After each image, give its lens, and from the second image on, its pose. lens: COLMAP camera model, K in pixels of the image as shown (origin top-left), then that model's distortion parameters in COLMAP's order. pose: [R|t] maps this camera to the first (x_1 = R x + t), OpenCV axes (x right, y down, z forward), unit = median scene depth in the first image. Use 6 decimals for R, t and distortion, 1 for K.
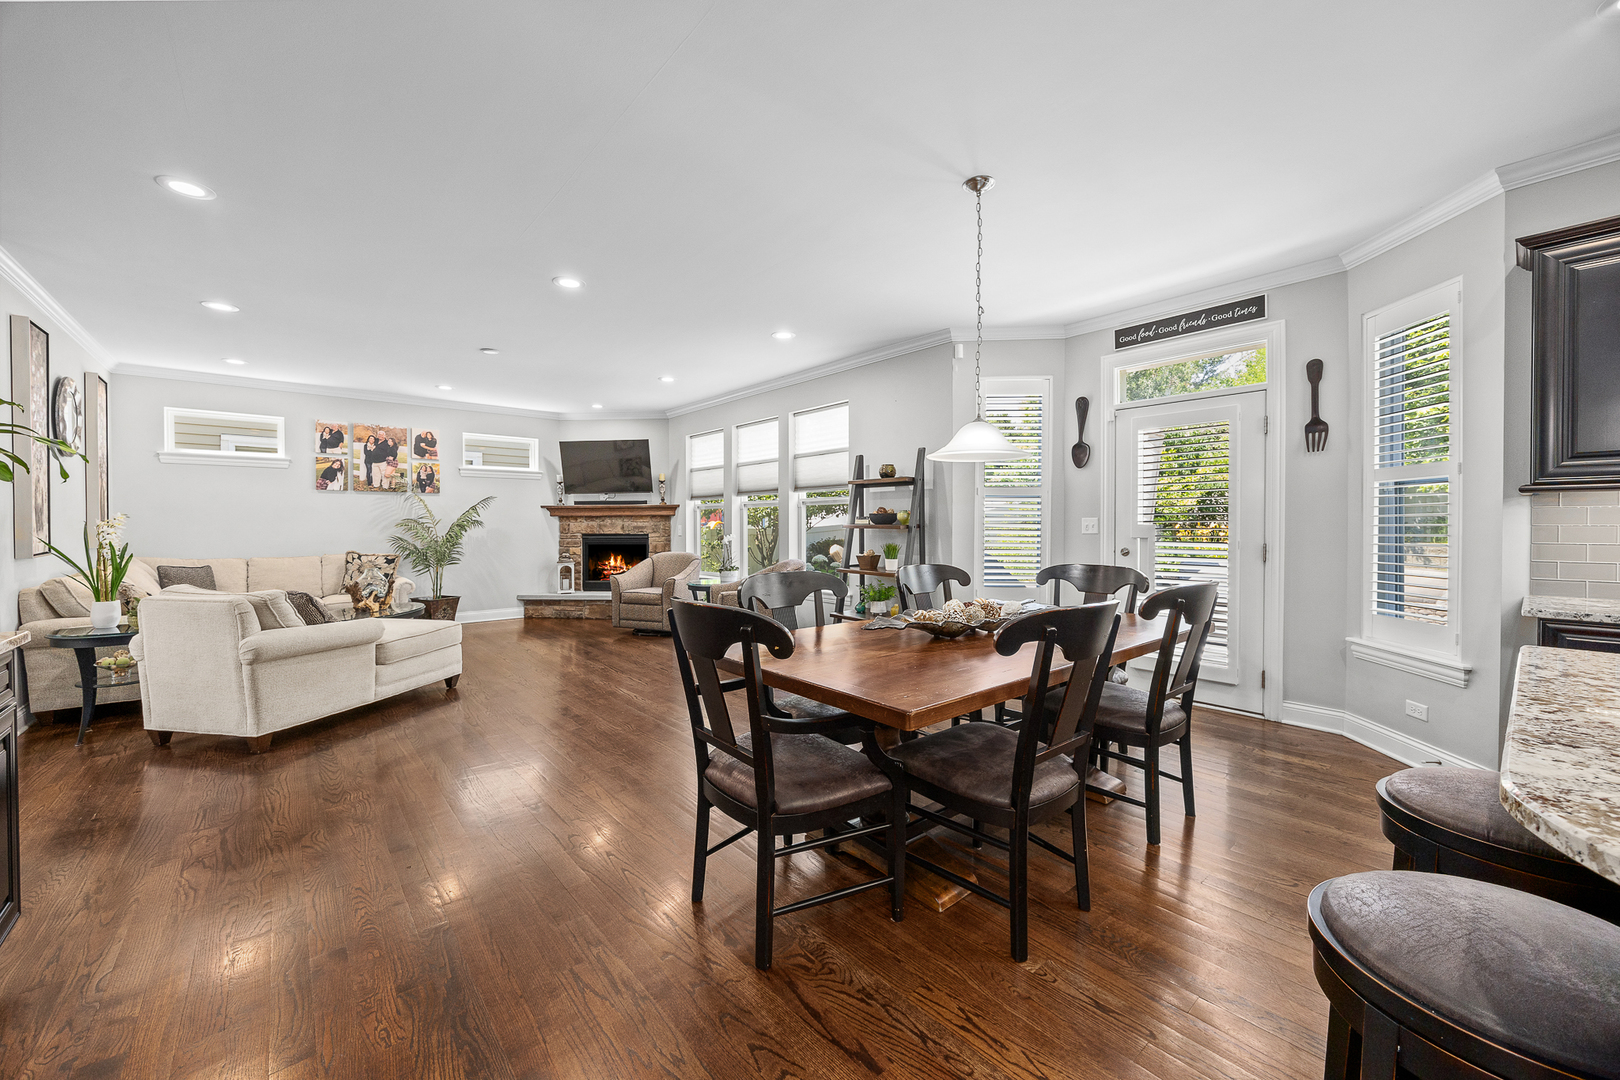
lens RADIAL K [[616.3, 0, 813.0], [0, 616.3, 532.1], [0, 0, 1]] dist [-0.003244, -0.000335]
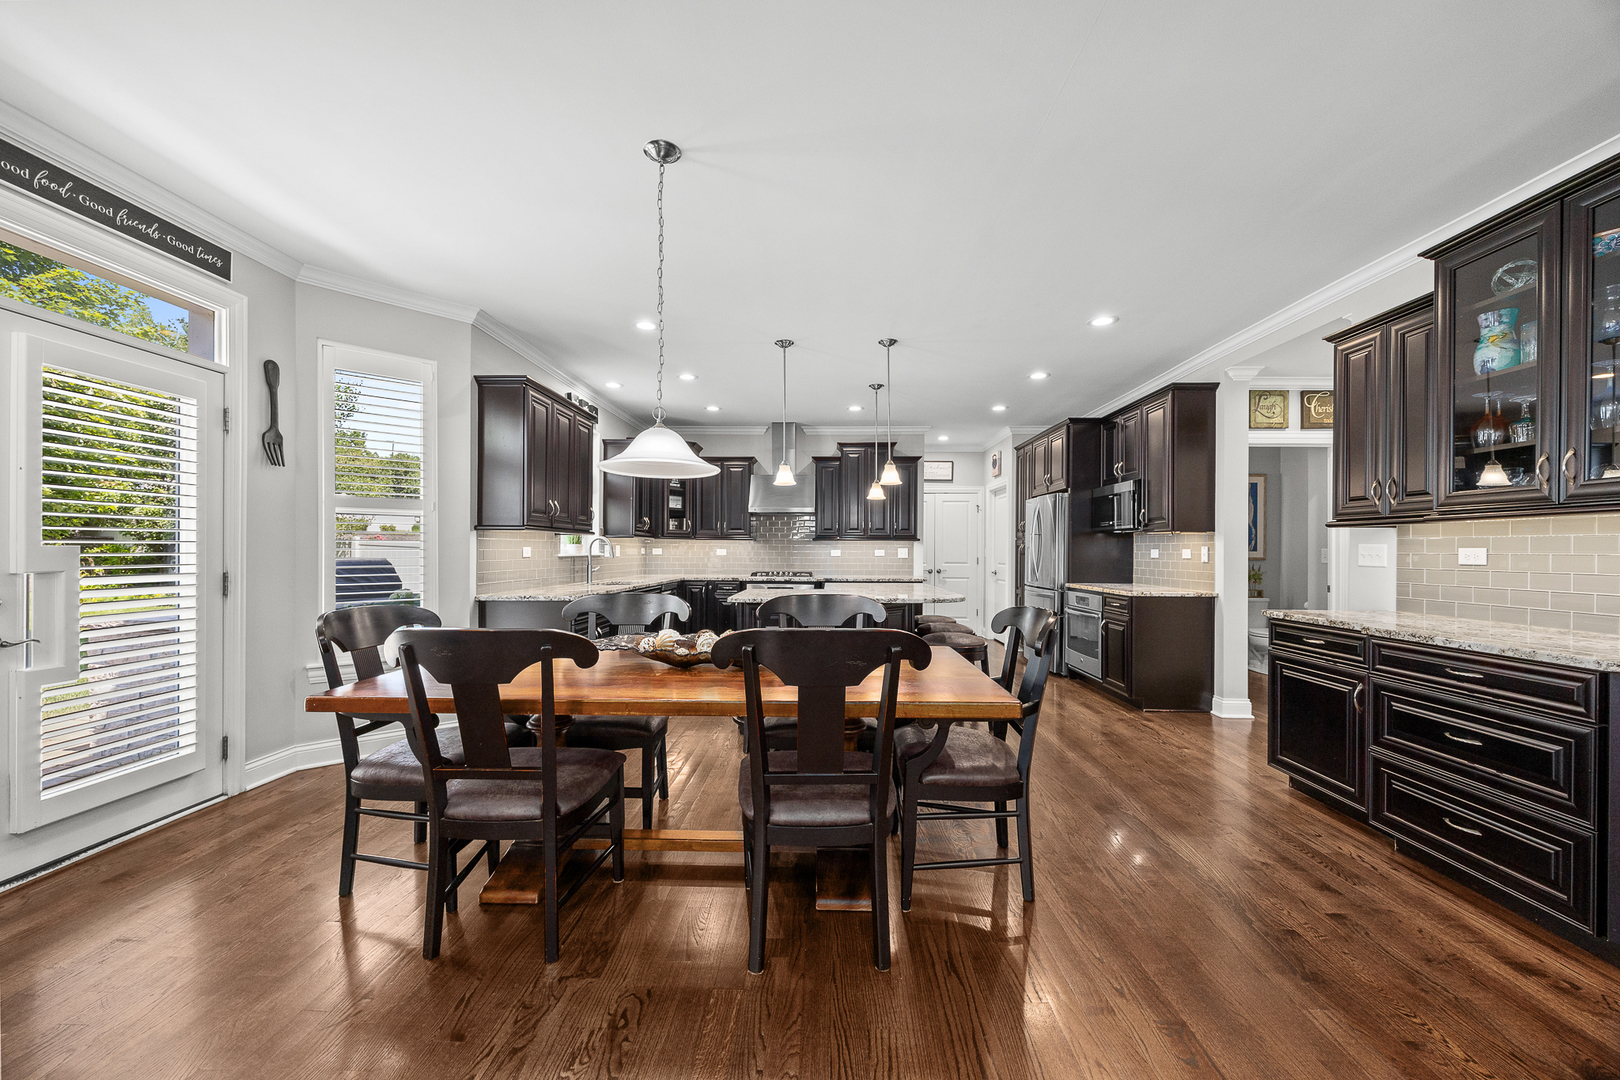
lens RADIAL K [[622.9, 0, 810.1], [0, 622.9, 548.7], [0, 0, 1]] dist [-0.001561, 0.000164]
pose [[-0.738890, -0.000010, 0.673826, -0.185704], [0.003172, 0.999989, 0.003492, -0.006271], [-0.673818, 0.004718, -0.738882, 0.597590]]
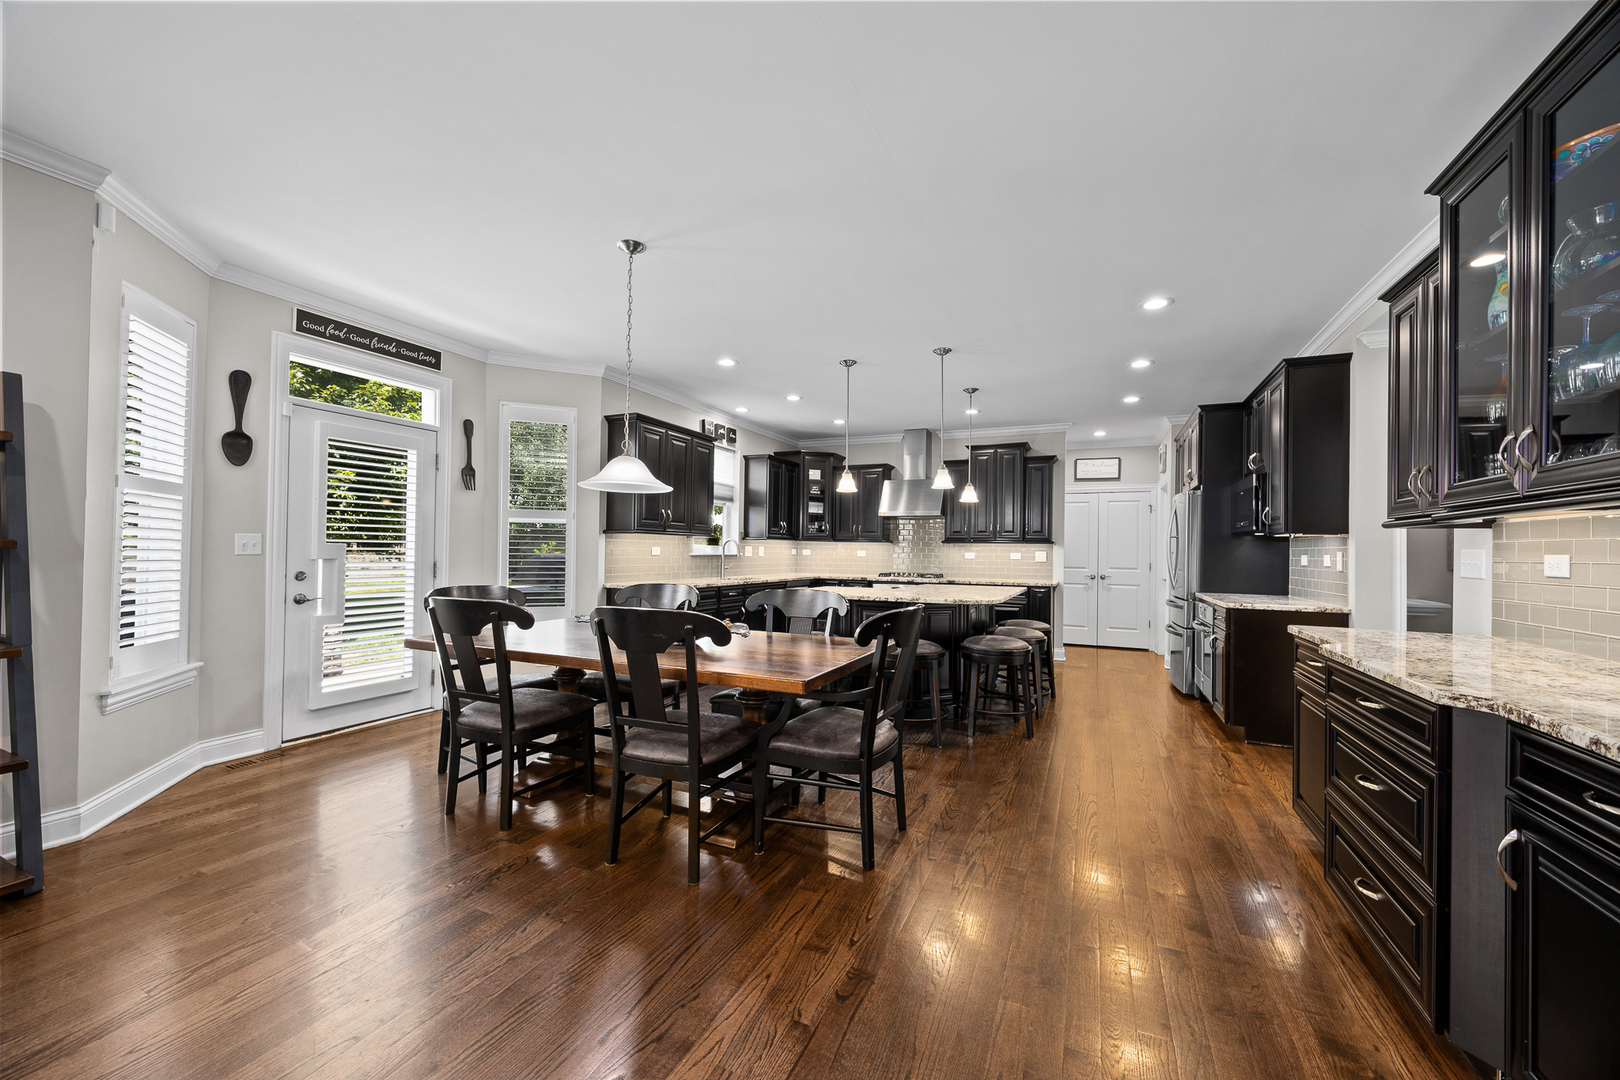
lens RADIAL K [[621.1, 0, 811.3], [0, 621.1, 544.1], [0, 0, 1]] dist [-0.001279, -0.000067]
pose [[-0.418578, 0.004886, 0.908168, -0.357409], [-0.004788, 0.999960, -0.007587, -0.005335], [-0.908168, -0.007524, -0.418538, 0.465886]]
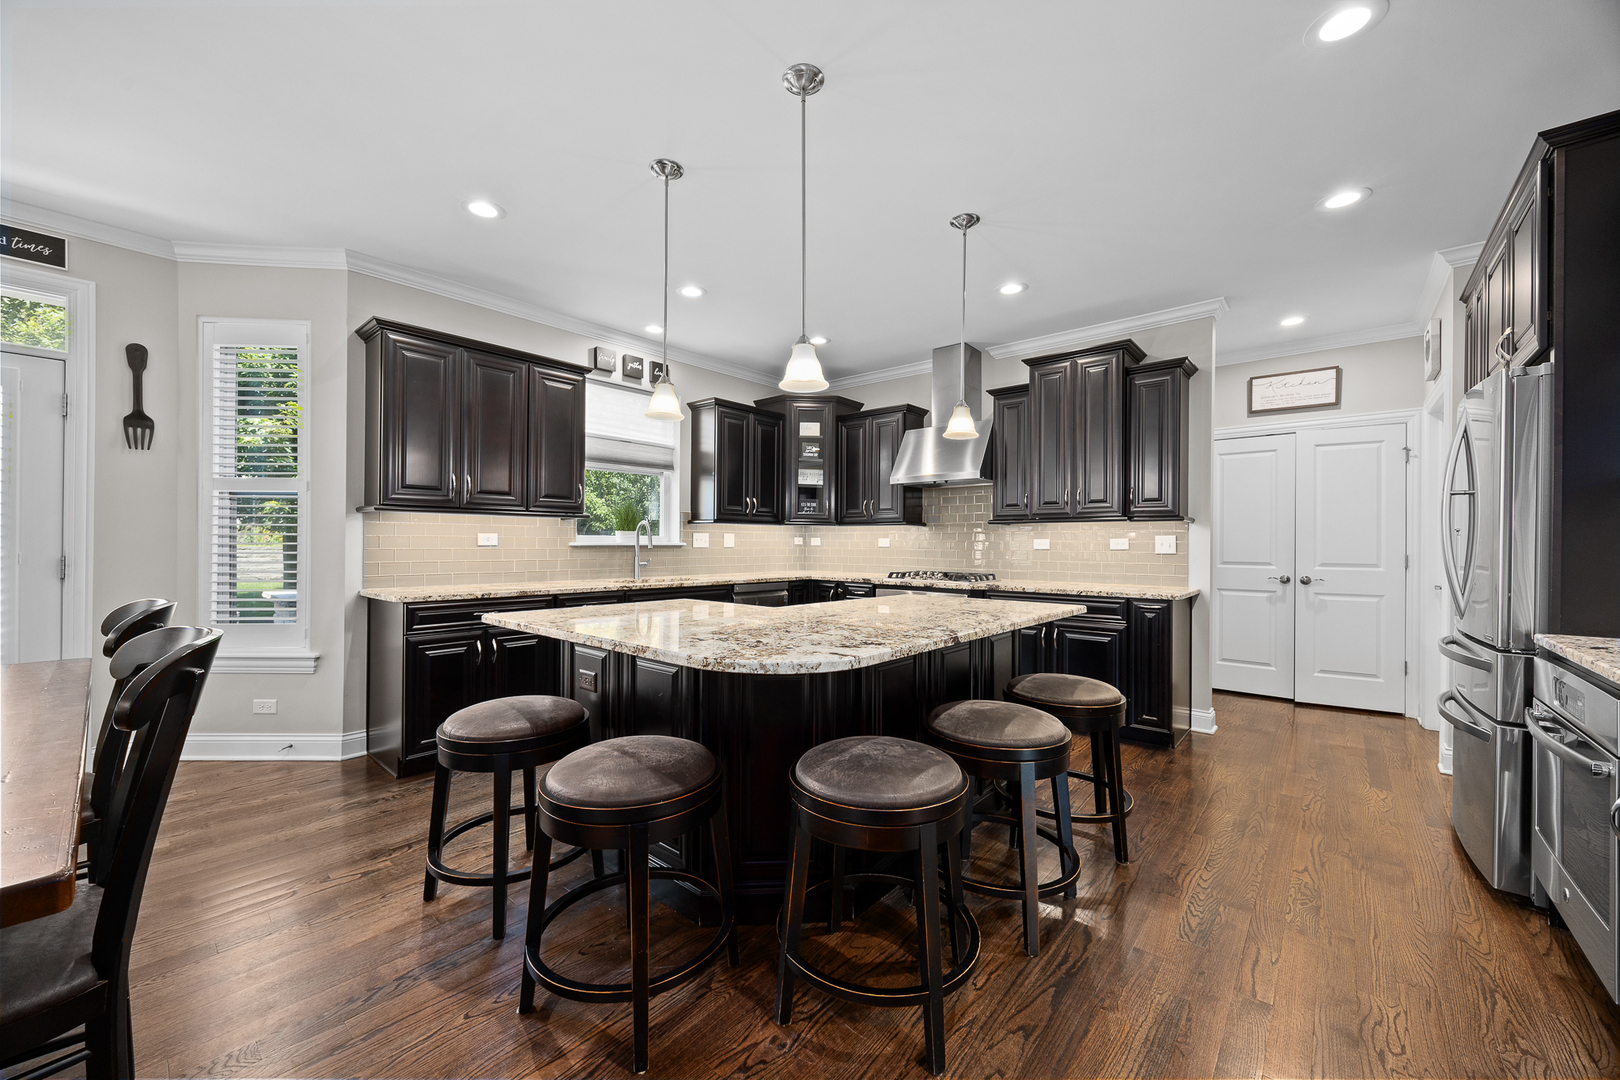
lens RADIAL K [[619.5, 0, 806.7], [0, 619.5, 539.4], [0, 0, 1]] dist [-0.000908, -0.000128]
pose [[-0.145552, 0.004367, 0.989341, -0.100621], [0.003721, 0.999986, -0.003867, 0.002107], [-0.989344, 0.003118, -0.145566, 0.097658]]
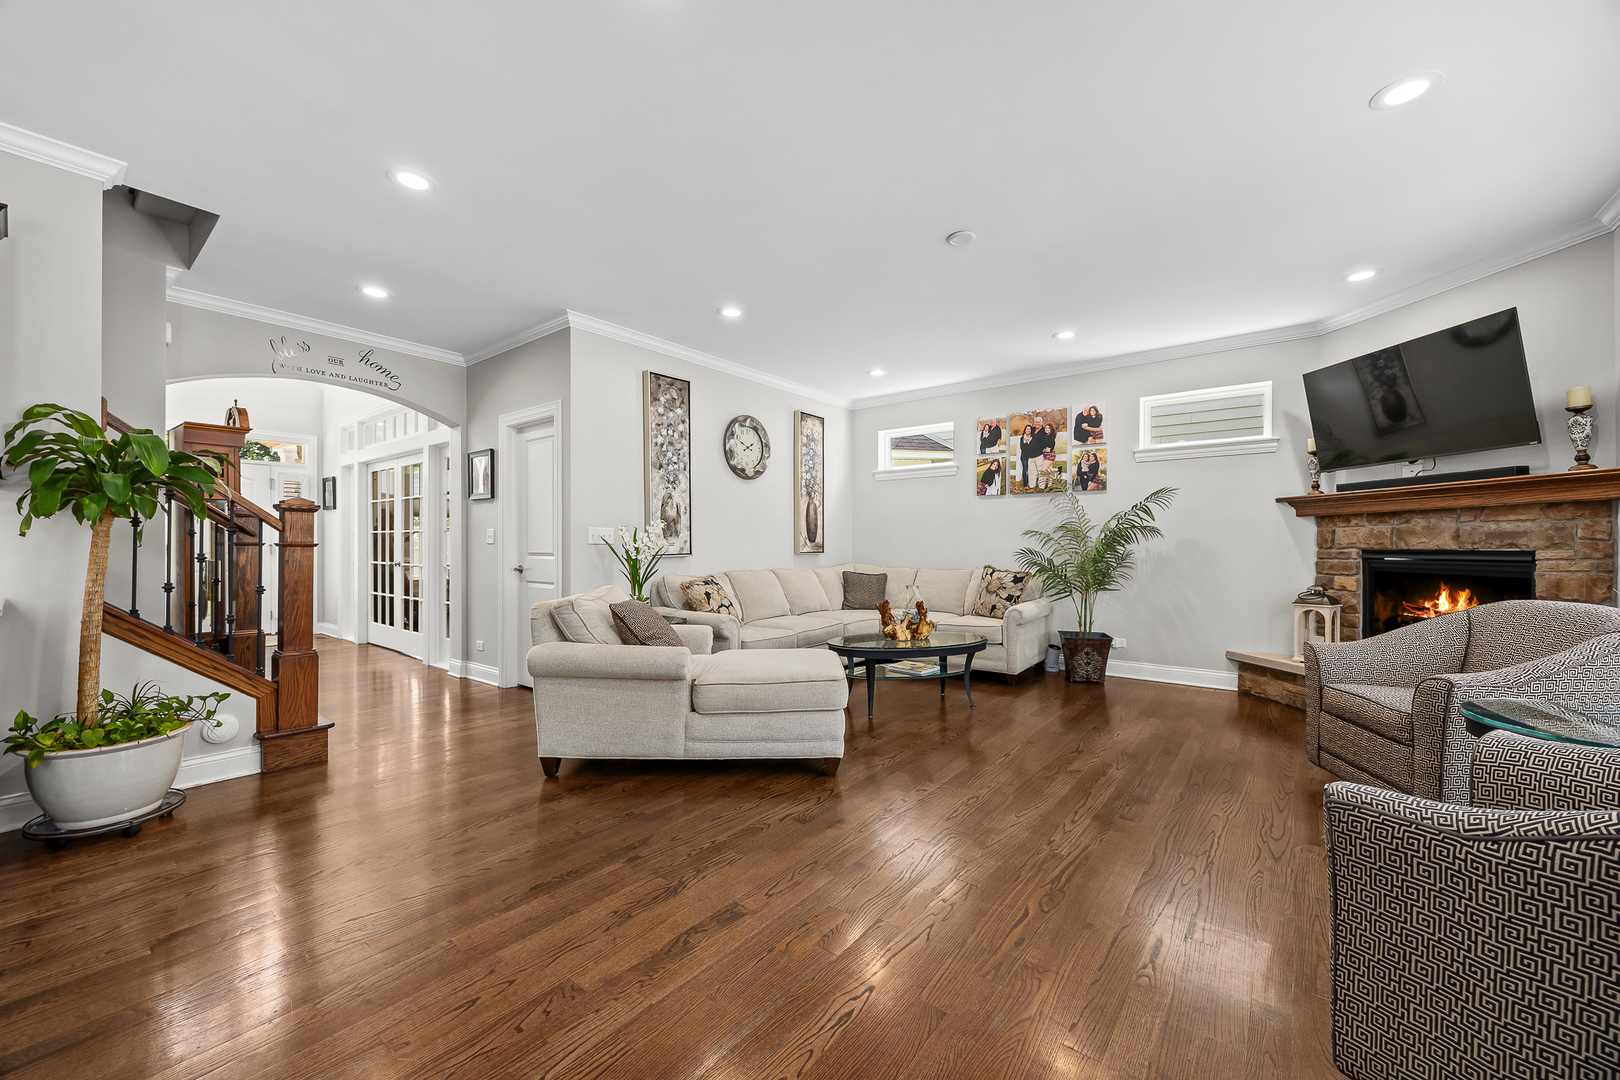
lens RADIAL K [[622.9, 0, 810.1], [0, 622.9, 548.7], [0, 0, 1]] dist [-0.001561, 0.000164]
pose [[0.194451, 0.007124, -0.980886, 0.037325], [-0.012806, 0.999907, 0.004724, 0.006875], [0.980829, 0.011643, 0.194524, 0.574379]]
